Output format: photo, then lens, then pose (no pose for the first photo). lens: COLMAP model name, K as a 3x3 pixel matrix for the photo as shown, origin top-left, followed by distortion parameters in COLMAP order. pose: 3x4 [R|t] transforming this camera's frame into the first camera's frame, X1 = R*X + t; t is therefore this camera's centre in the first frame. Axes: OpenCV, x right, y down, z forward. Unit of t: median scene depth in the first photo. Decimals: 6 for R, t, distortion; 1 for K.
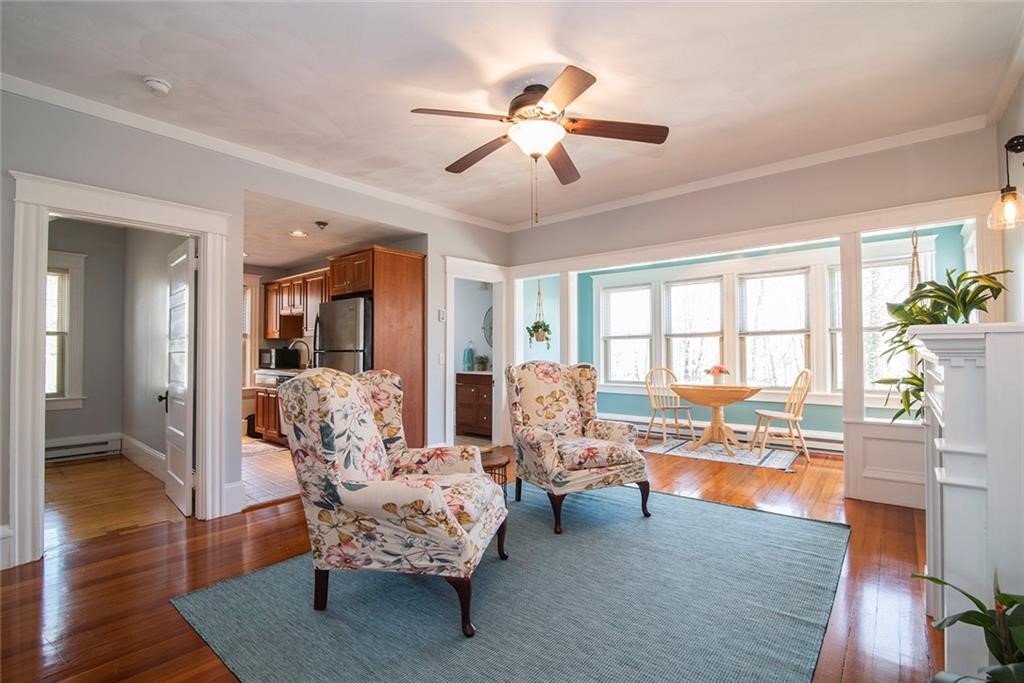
lens RADIAL K [[469.1, 0, 510.9], [0, 469.1, 345.5], [0, 0, 1]] dist [-0.017983, 0.000091]
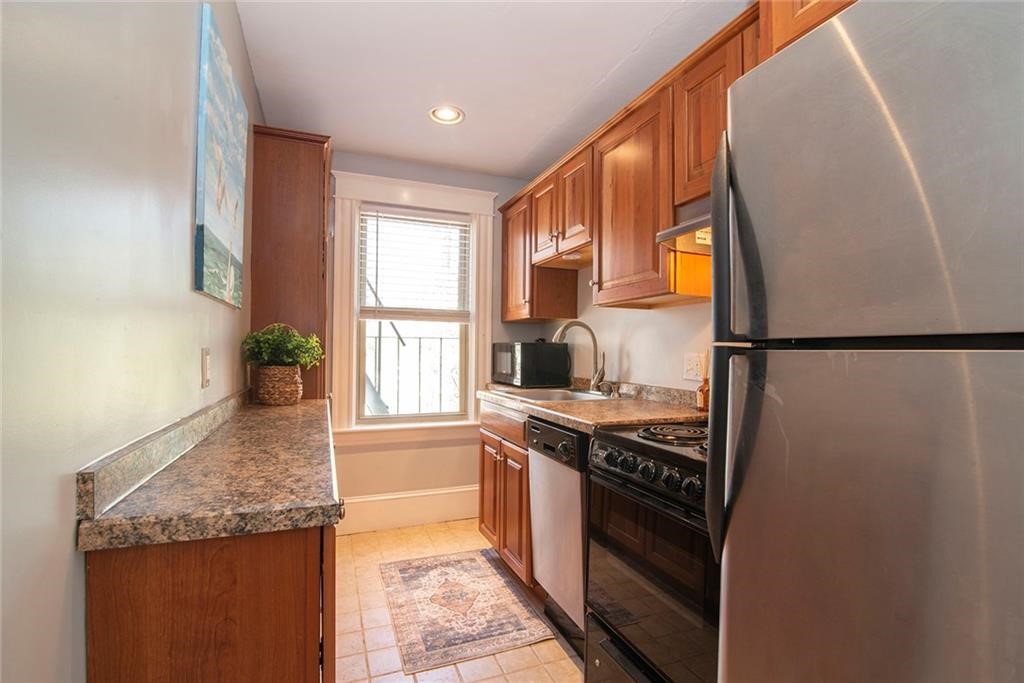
lens RADIAL K [[469.1, 0, 510.9], [0, 469.1, 345.5], [0, 0, 1]] dist [-0.017983, 0.000091]
pose [[0.878581, 0.003934, -0.477576, -0.296526], [-0.001312, 0.999982, 0.005823, 0.007310], [0.477591, -0.004490, 0.878571, 0.594854]]
